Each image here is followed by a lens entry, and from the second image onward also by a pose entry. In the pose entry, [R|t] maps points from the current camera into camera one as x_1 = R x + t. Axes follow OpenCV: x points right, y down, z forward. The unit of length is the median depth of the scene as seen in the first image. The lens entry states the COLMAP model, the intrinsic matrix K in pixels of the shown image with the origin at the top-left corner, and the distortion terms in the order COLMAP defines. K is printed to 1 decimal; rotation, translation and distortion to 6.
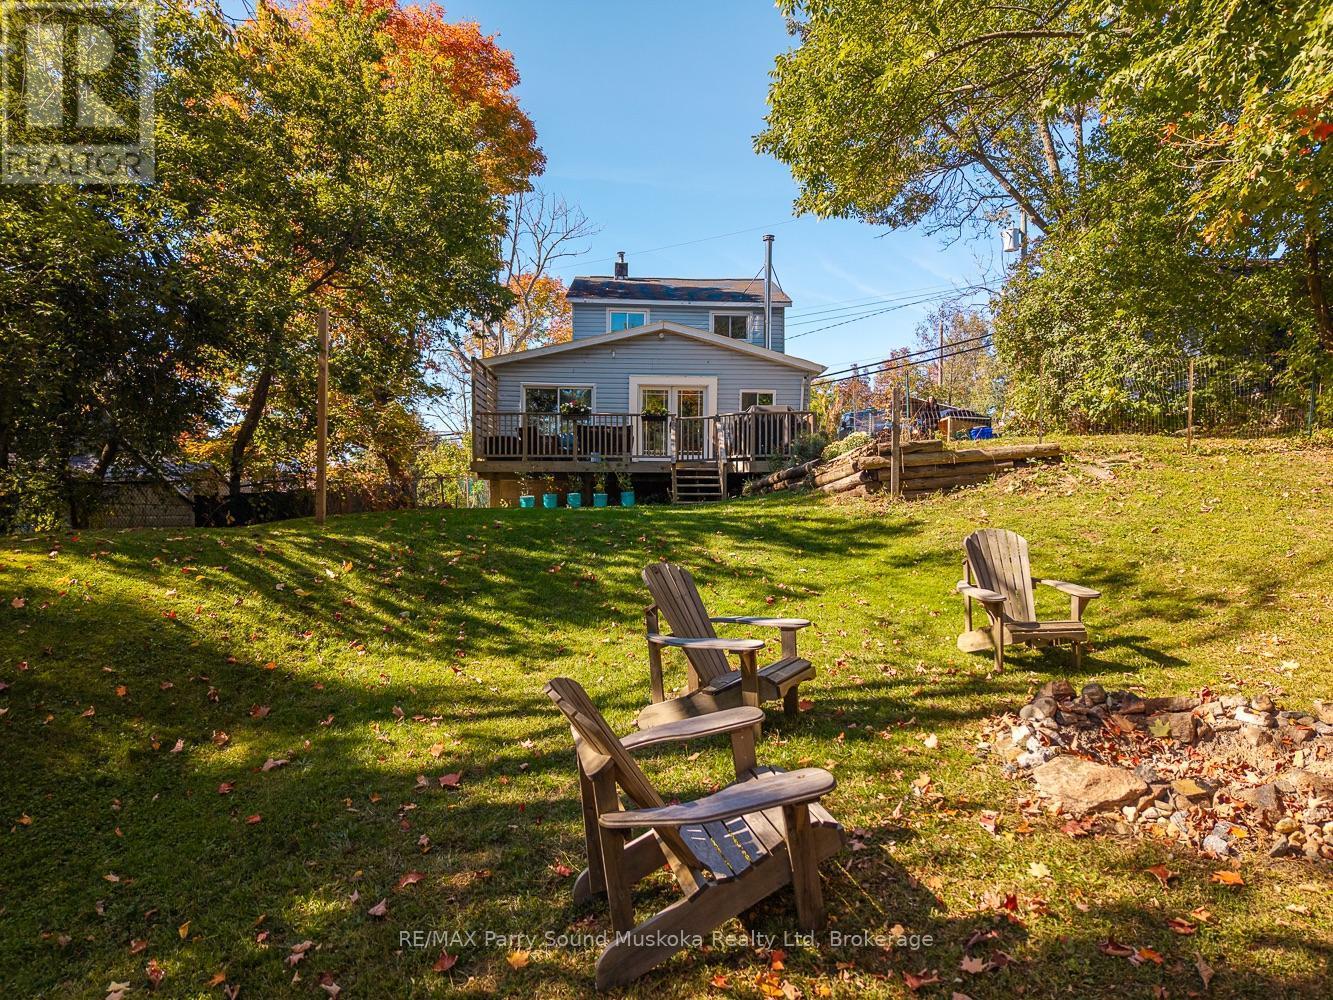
lens RADIAL K [[884.7, 0, 668.4], [0, 884.7, 502.8], [0, 0, 1]] dist [0.027008, -0.030176]
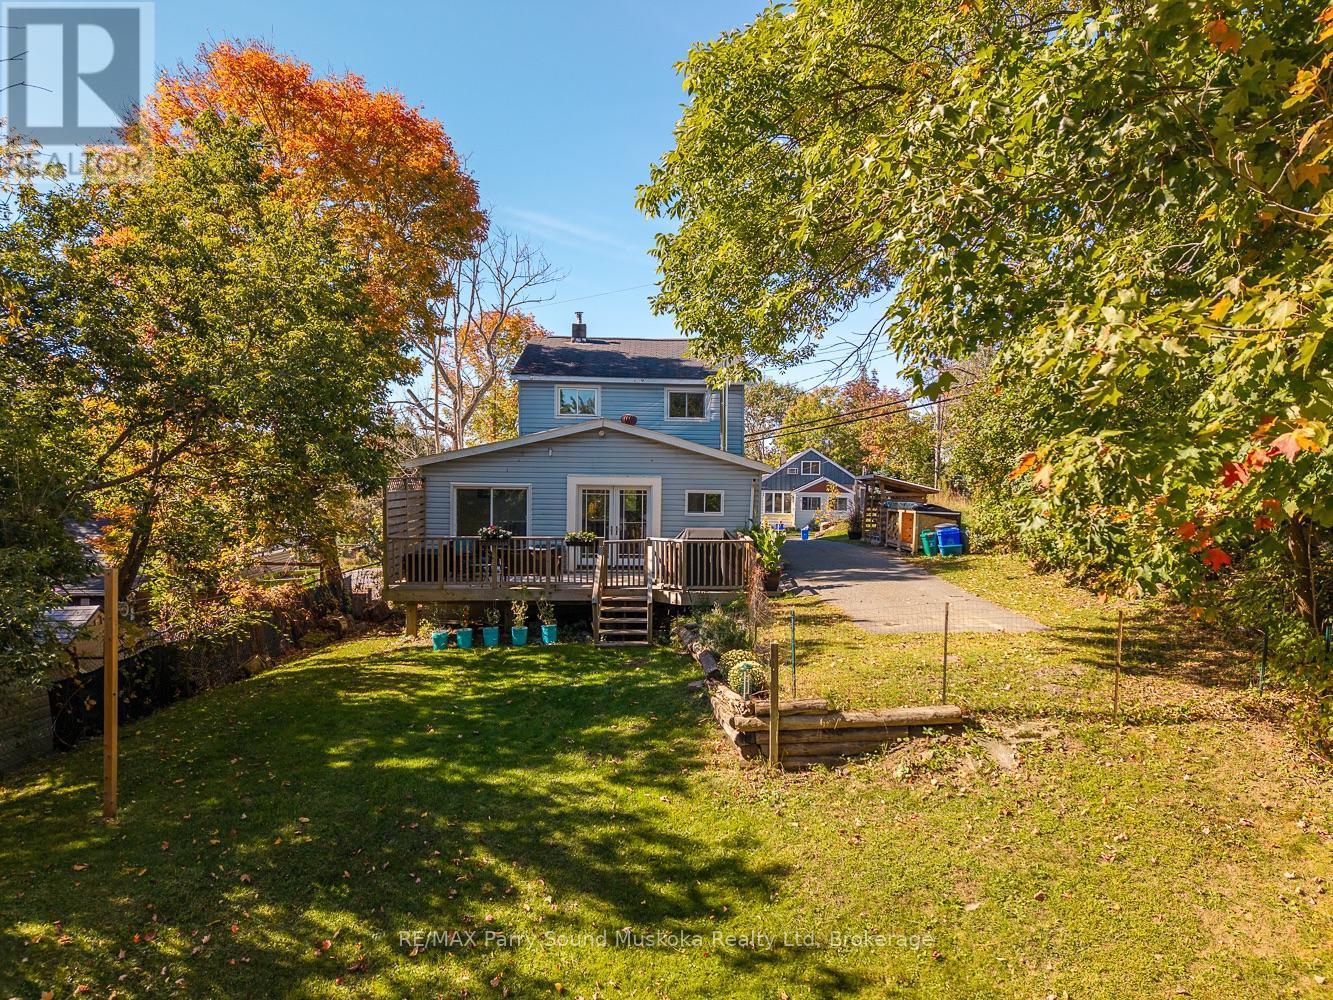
lens RADIAL K [[884.7, 0, 668.4], [0, 884.7, 502.8], [0, 0, 1]] dist [0.027008, -0.030176]
pose [[0.999547, 0.008832, -0.028755, 0.176019], [-0.007523, 0.998946, 0.045291, -0.308632], [0.029125, -0.045054, 0.998560, 0.130937]]
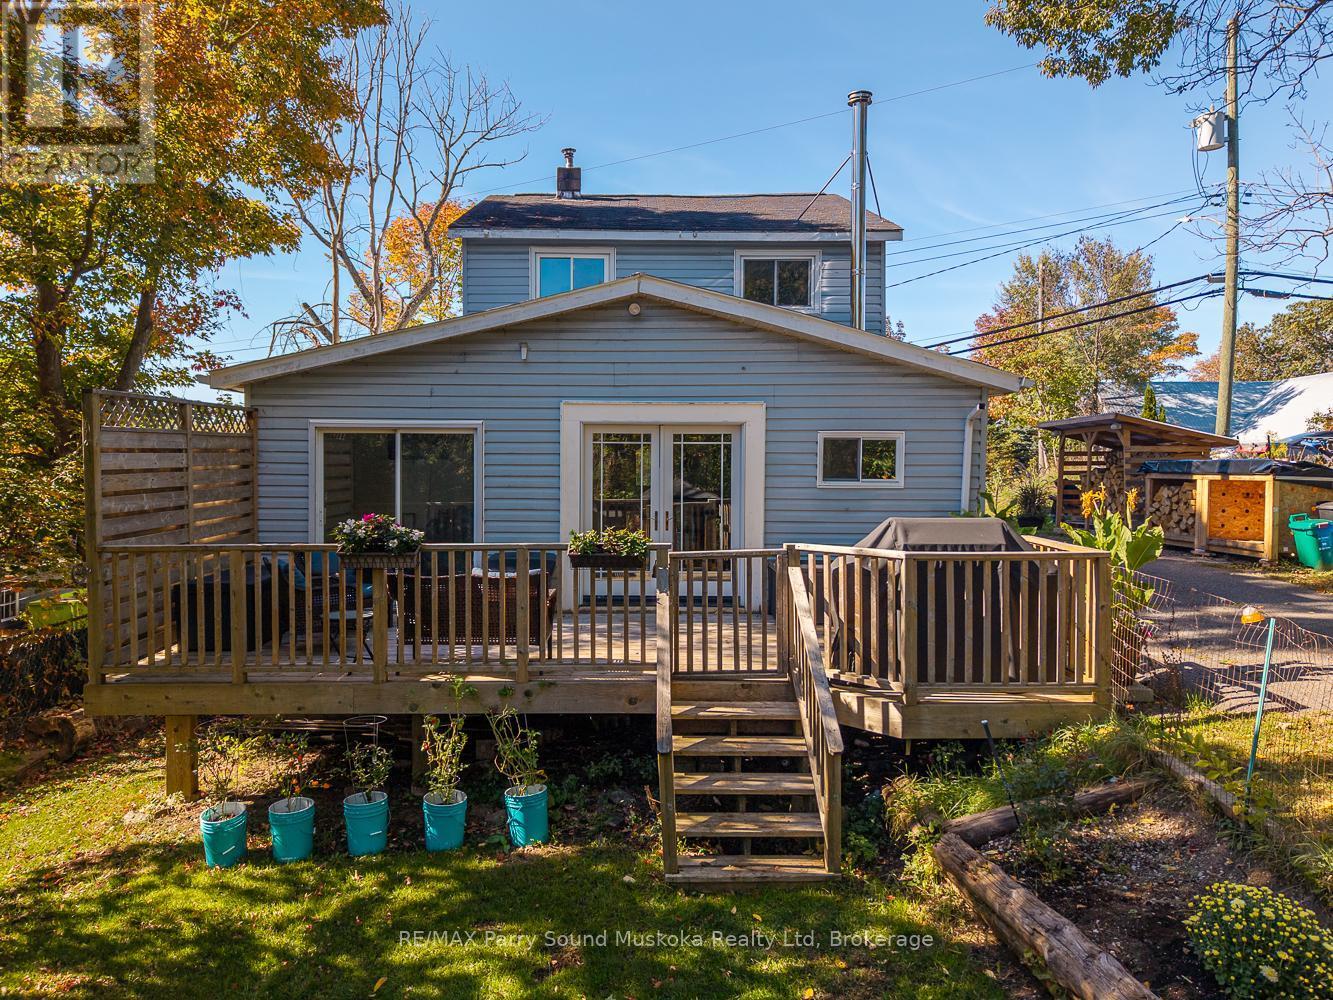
lens RADIAL K [[850.8, 0, 604.7], [0, 850.8, 464.5], [0, 0, 1]] dist [0.066114, -0.077413]
pose [[0.998163, -0.000185, -0.060593, 0.005107], [0.001468, 0.999776, 0.021125, -0.238399], [0.060576, -0.021175, 0.997939, 1.142998]]
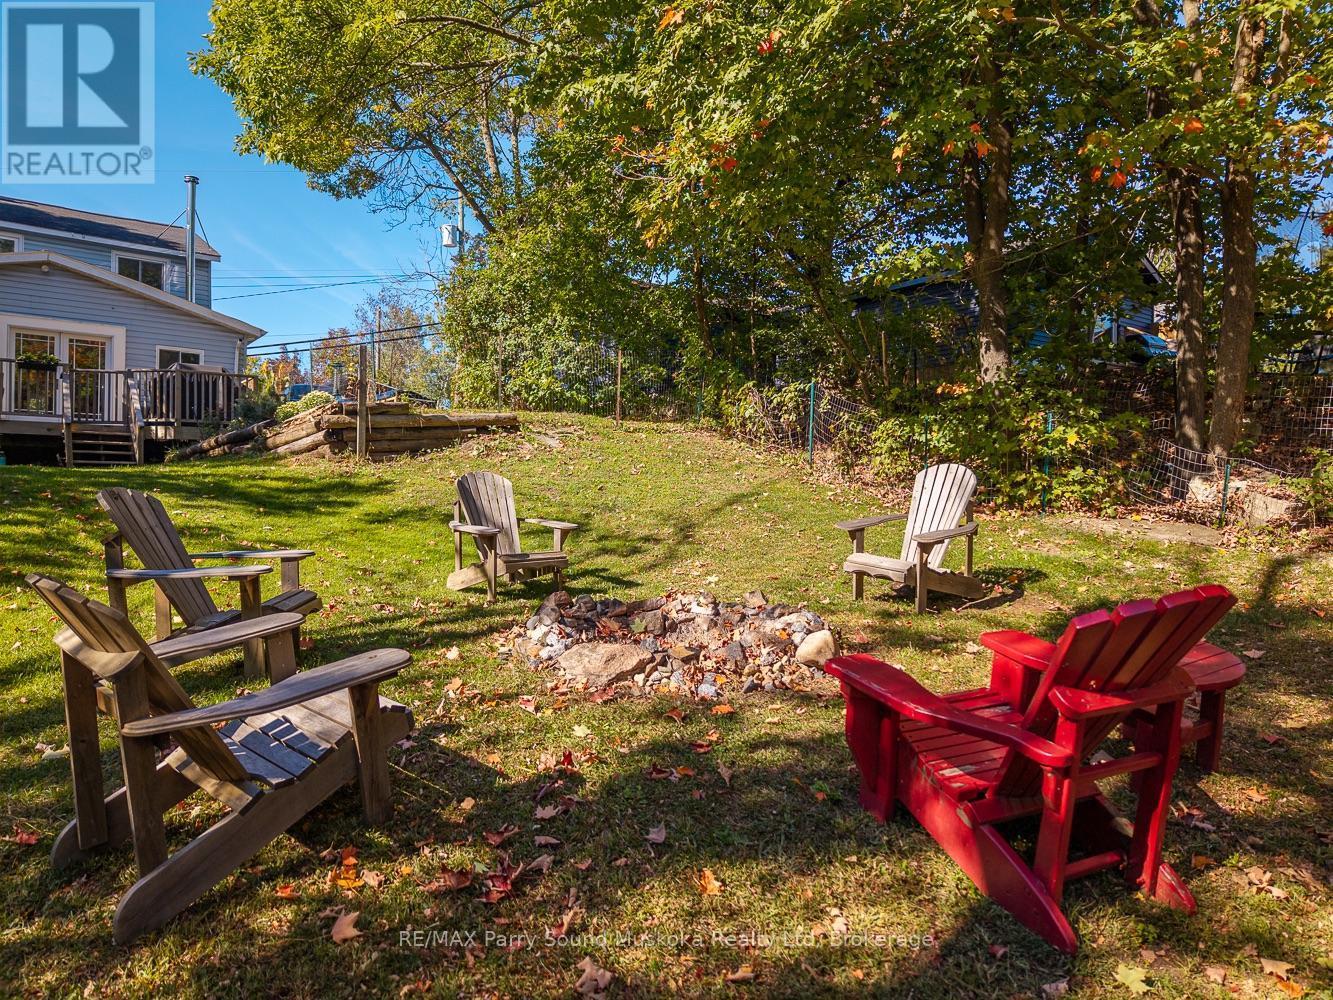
lens RADIAL K [[884.7, 0, 668.4], [0, 884.7, 502.8], [0, 0, 1]] dist [0.027008, -0.030176]
pose [[0.812027, 0.003426, 0.583610, -0.037618], [-0.005707, 0.999982, 0.002072, 0.038347], [-0.583592, -0.005013, 0.812031, 0.017974]]
